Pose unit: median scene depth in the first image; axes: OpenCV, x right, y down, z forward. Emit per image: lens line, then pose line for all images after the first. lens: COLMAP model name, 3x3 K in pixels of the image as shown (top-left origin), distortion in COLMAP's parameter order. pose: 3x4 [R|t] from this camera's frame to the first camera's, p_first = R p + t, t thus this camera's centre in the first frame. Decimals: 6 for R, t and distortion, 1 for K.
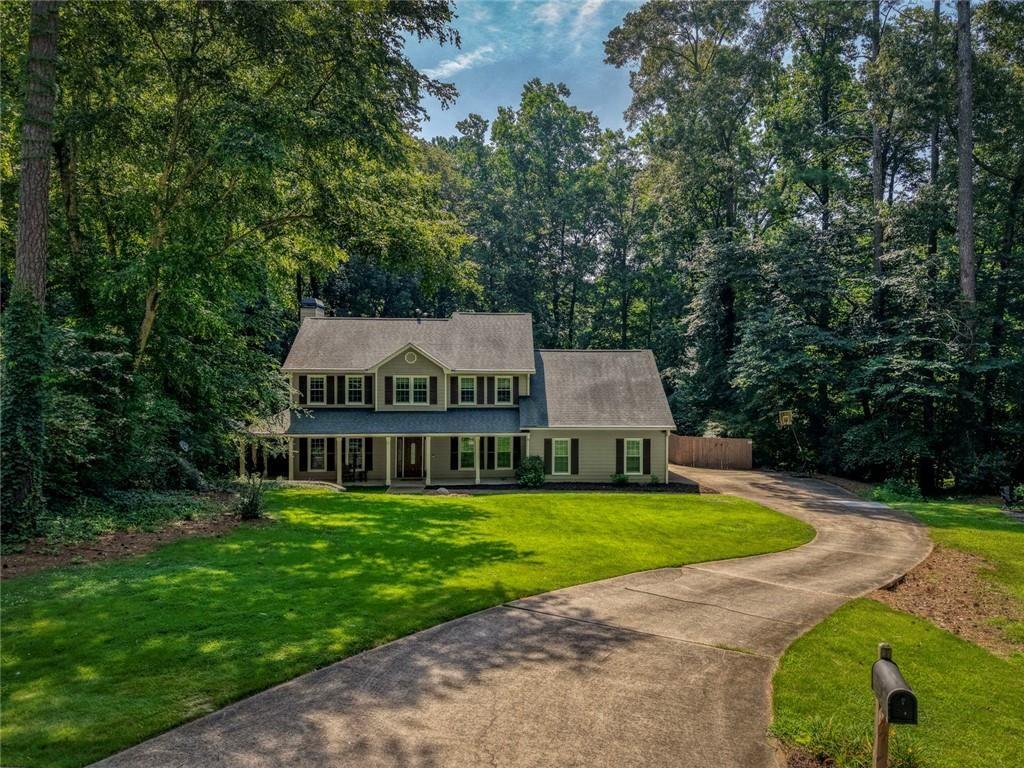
lens RADIAL K [[736.9, 0, 559.4], [0, 736.9, 396.1], [0, 0, 1]] dist [0.044485, -0.000879]
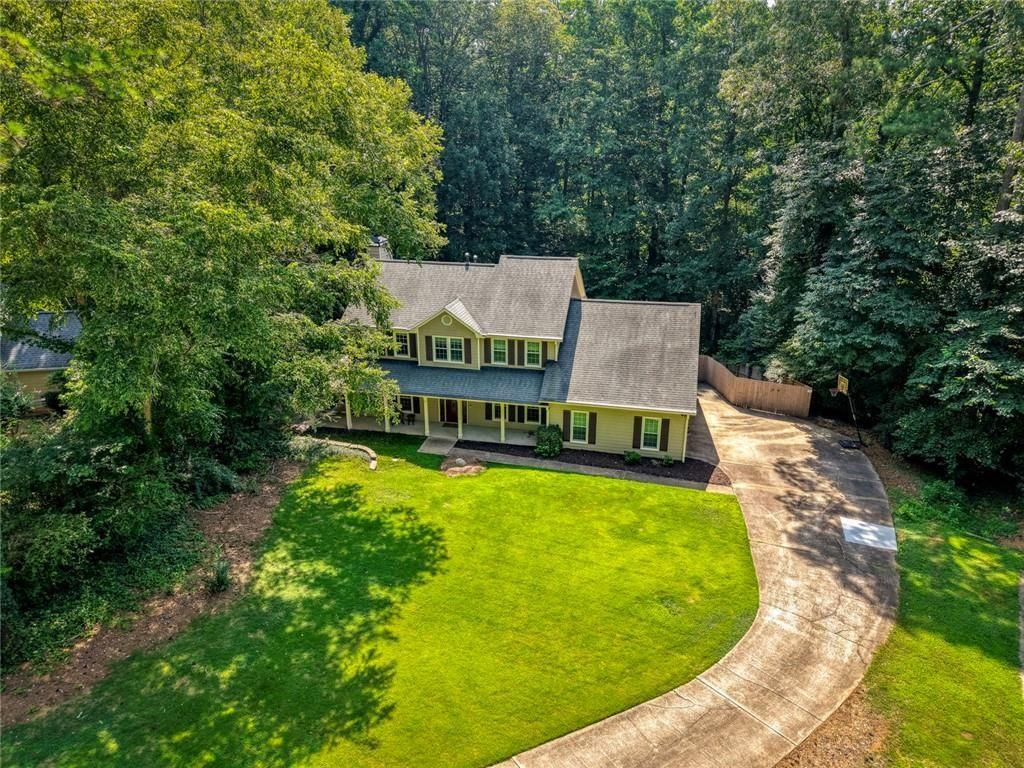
lens RADIAL K [[689.5, 0, 512.0], [0, 689.5, 384.0], [0, 0, 1]] dist [0.007673, -0.002148]
pose [[0.952032, 0.098422, -0.289738, 0.183524], [-0.003583, 0.950383, 0.311062, -0.272281], [0.305977, -0.295103, 0.905148, 0.102552]]
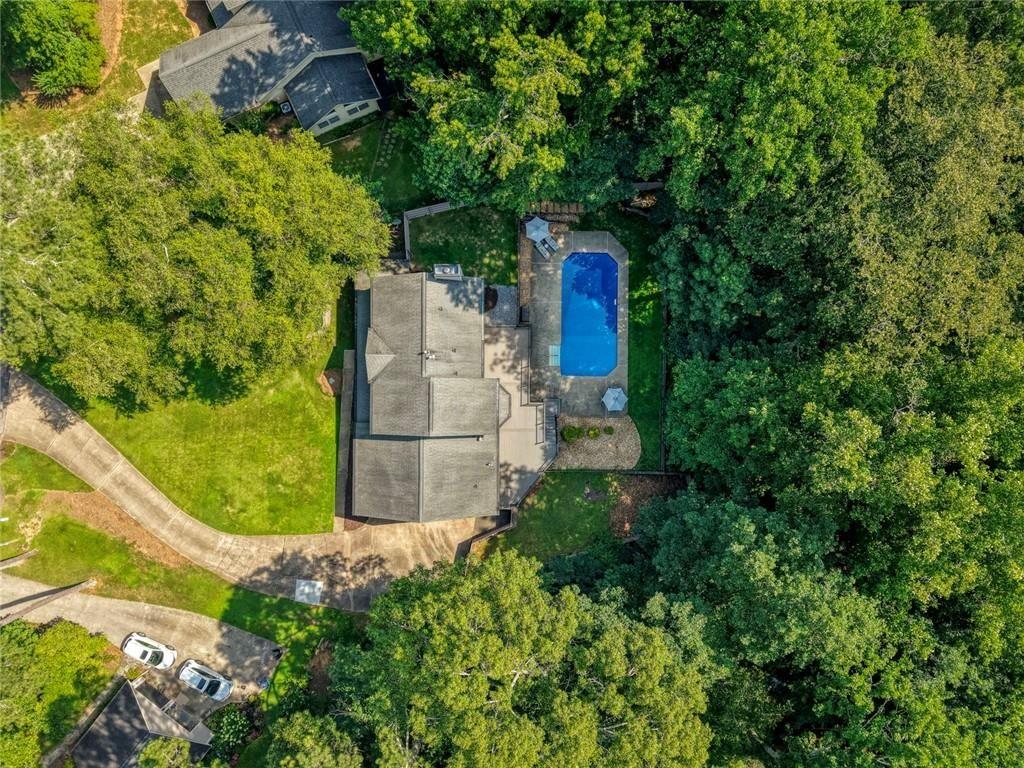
lens RADIAL K [[771.9, 0, 511.3], [0, 771.9, 388.5], [0, 0, 1]] dist [0.006524, 0.000193]
pose [[-0.089650, 0.995955, -0.006039, -0.147105], [-0.055401, 0.001067, 0.998464, -1.707793], [0.994431, 0.089846, 0.055082, 1.204736]]
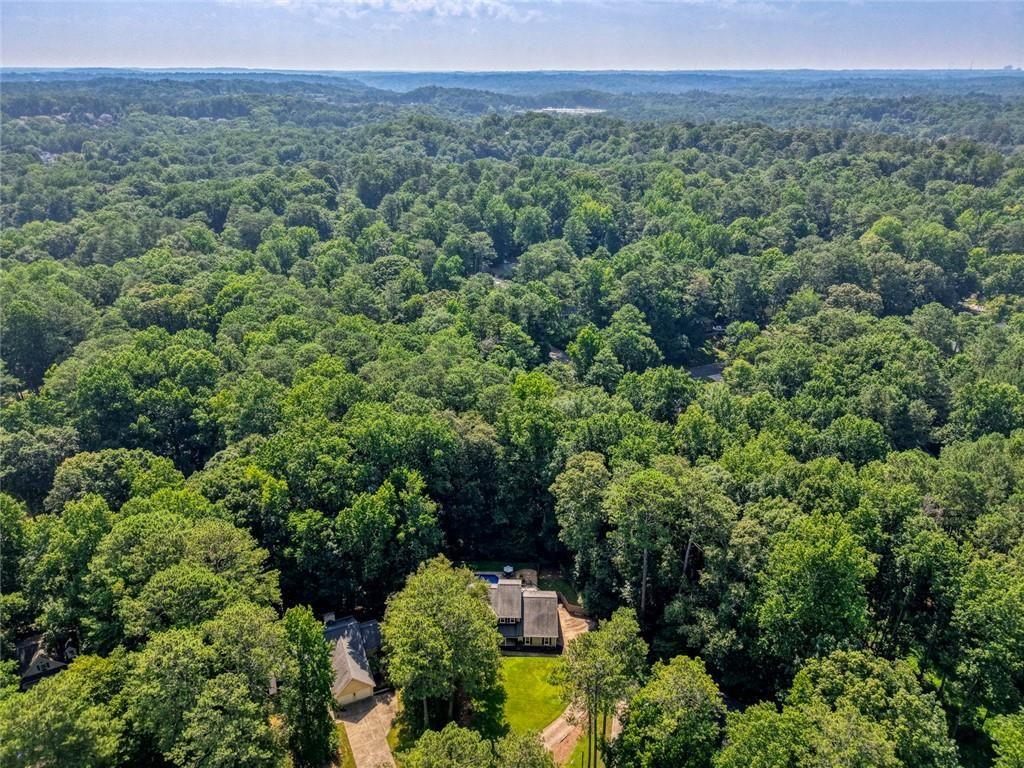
lens RADIAL K [[689.5, 0, 512.0], [0, 689.5, 384.0], [0, 0, 1]] dist [0.007673, -0.002148]
pose [[0.994563, 0.053558, -0.089306, 0.167971], [-0.015212, 0.923125, 0.384200, -2.418933], [0.103018, -0.380752, 0.918921, -1.710944]]
